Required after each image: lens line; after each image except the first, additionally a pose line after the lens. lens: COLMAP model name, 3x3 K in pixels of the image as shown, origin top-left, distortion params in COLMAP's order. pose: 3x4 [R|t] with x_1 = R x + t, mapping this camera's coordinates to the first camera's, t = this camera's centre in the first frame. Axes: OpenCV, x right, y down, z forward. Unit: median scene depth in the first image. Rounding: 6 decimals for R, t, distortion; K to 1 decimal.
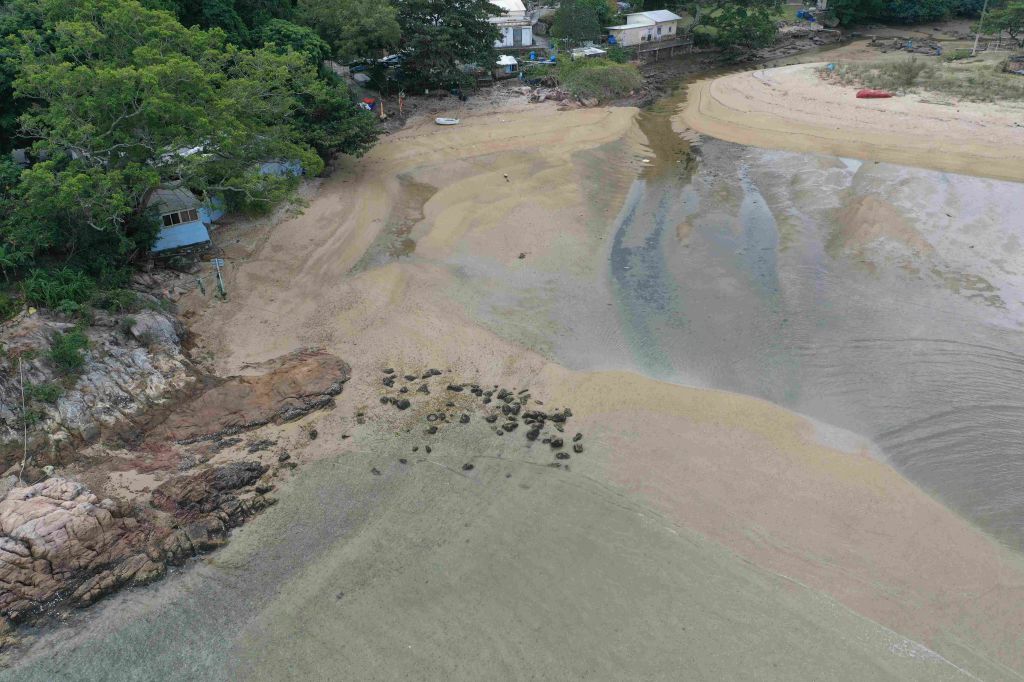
lens RADIAL K [[798.1, 0, 512.0], [0, 798.1, 341.0], [0, 0, 1]] dist [-0.015561, -0.001784]
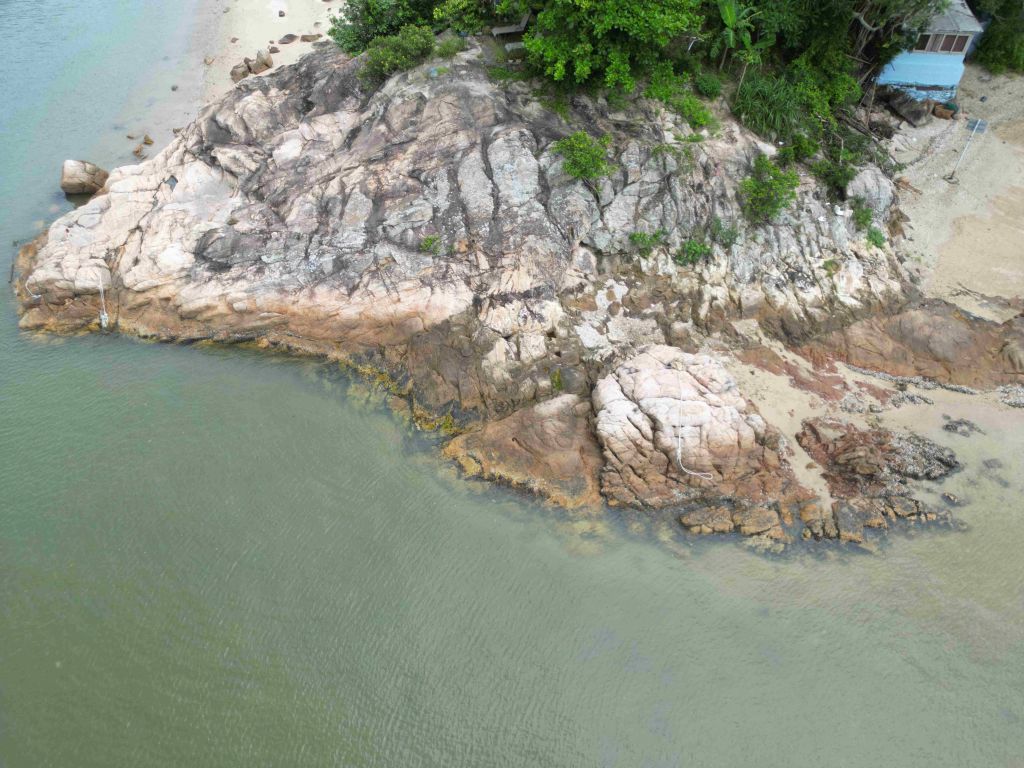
lens RADIAL K [[715.9, 0, 511.7], [0, 715.9, 387.6], [0, 0, 1]] dist [0.080404, -0.084473]
pose [[0.730417, 0.501411, -0.463765, -0.307969], [-0.348353, 0.857544, 0.378509, -0.001144], [0.587487, -0.114915, 0.801032, 0.259645]]
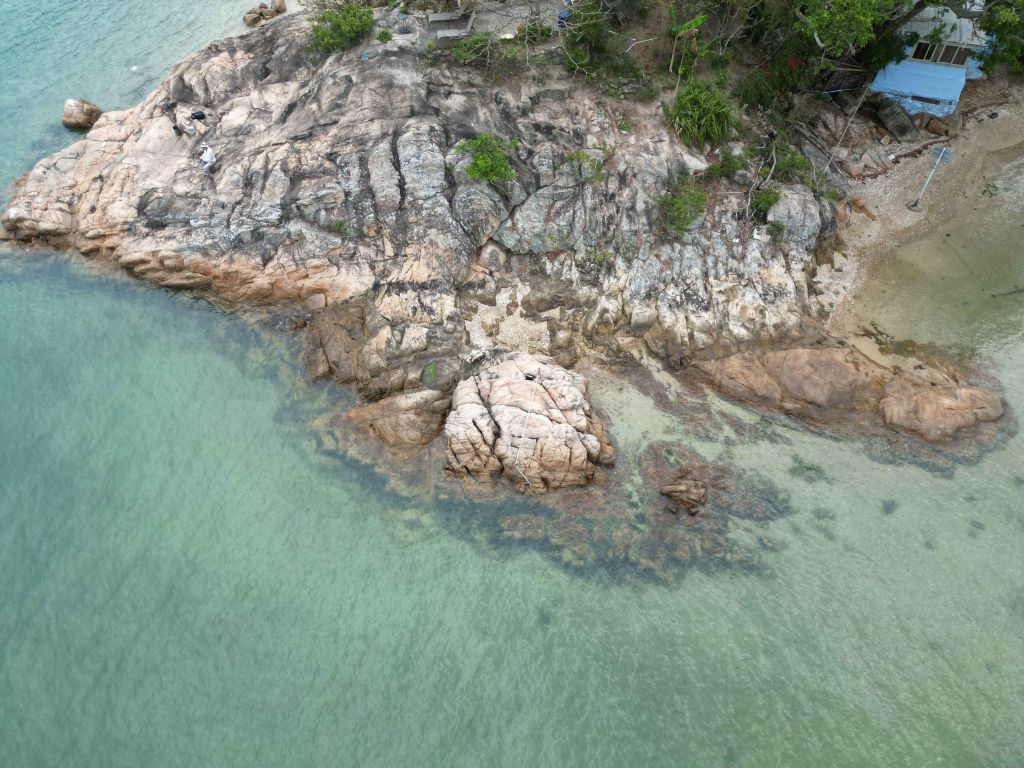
lens RADIAL K [[715.9, 0, 511.7], [0, 715.9, 387.6], [0, 0, 1]] dist [0.080404, -0.084473]
pose [[0.597188, 0.633338, -0.492189, -0.196174], [-0.401009, 0.767177, 0.500630, -0.131929], [0.694664, -0.101598, 0.712123, 0.361924]]
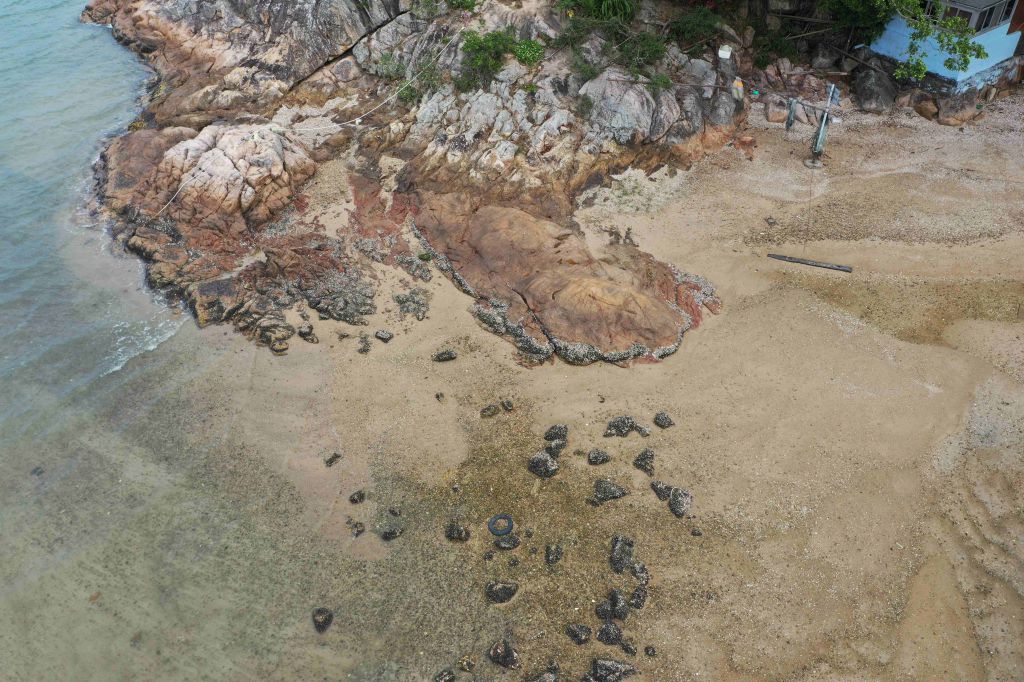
lens RADIAL K [[814.9, 0, 511.3], [0, 814.9, 332.8], [0, 0, 1]] dist [0.012752, -0.001800]
pose [[0.053829, 0.652489, -0.755884, 0.169482], [-0.490074, 0.676806, 0.549328, -0.224101], [0.870017, 0.340870, 0.356200, 0.806617]]
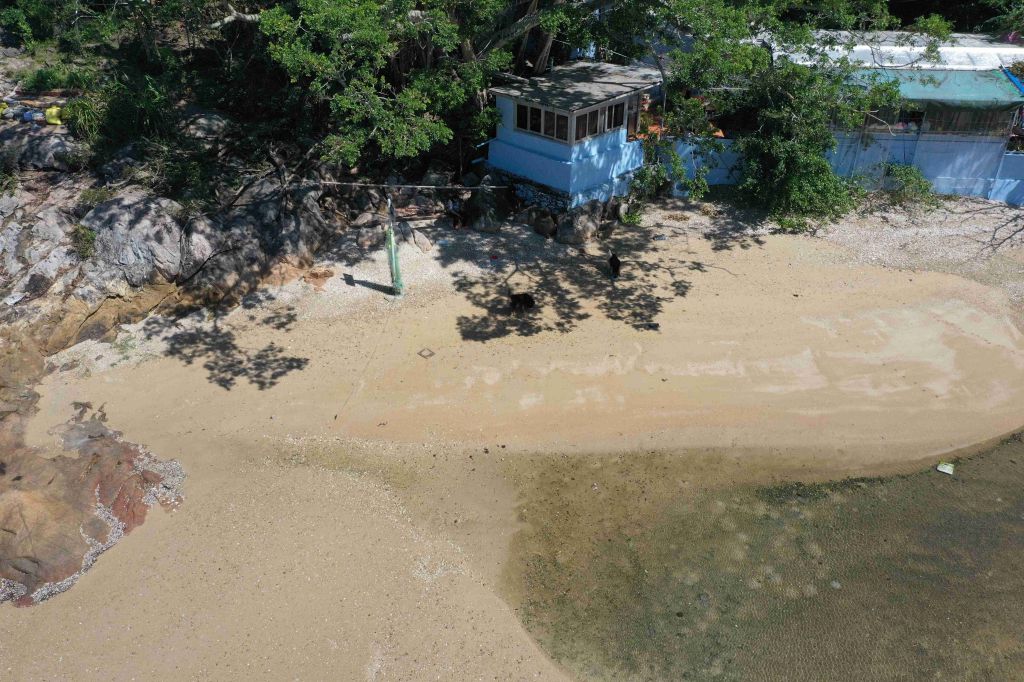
lens RADIAL K [[814.9, 0, 511.3], [0, 814.9, 332.8], [0, 0, 1]] dist [0.012752, -0.001800]
pose [[0.212946, 0.507074, -0.835183, 0.058803], [-0.500554, 0.790712, 0.352448, -0.283039], [0.839106, 0.343002, 0.422197, 1.071346]]
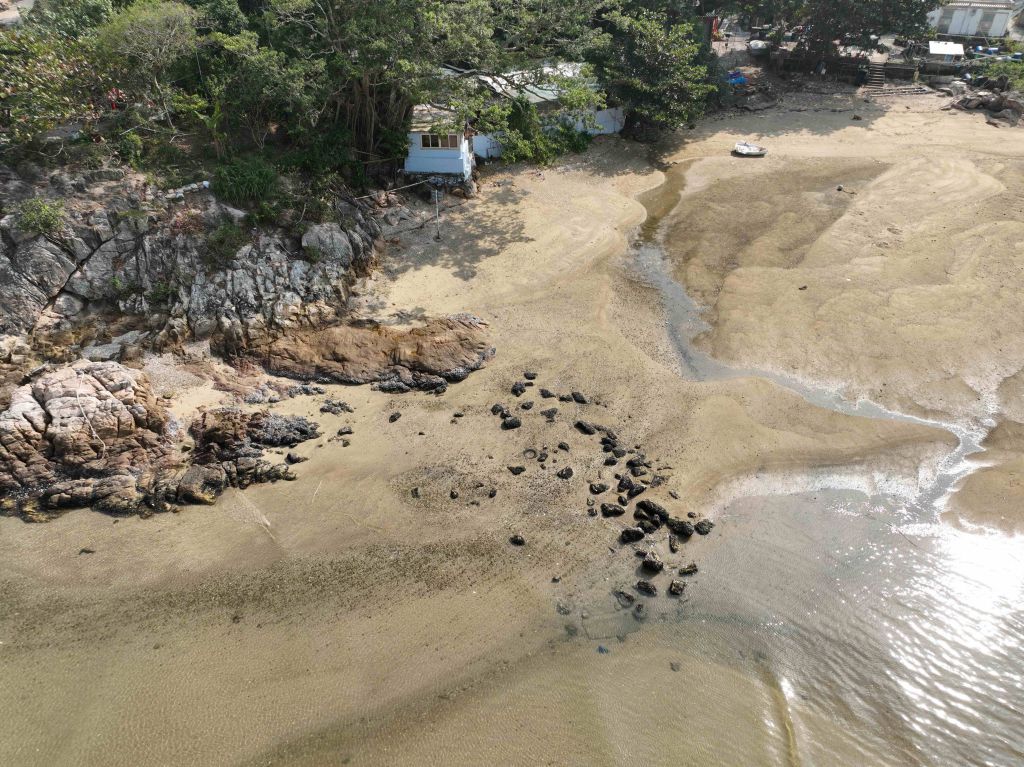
lens RADIAL K [[717.6, 0, 512.0], [0, 717.6, 383.5], [0, 0, 1]] dist [-0.009912, 0.030295]
pose [[0.822978, 0.350921, -0.446724, 0.165553], [-0.306130, 0.936394, 0.171609, -0.078067], [0.478531, -0.004475, 0.878059, 0.394252]]
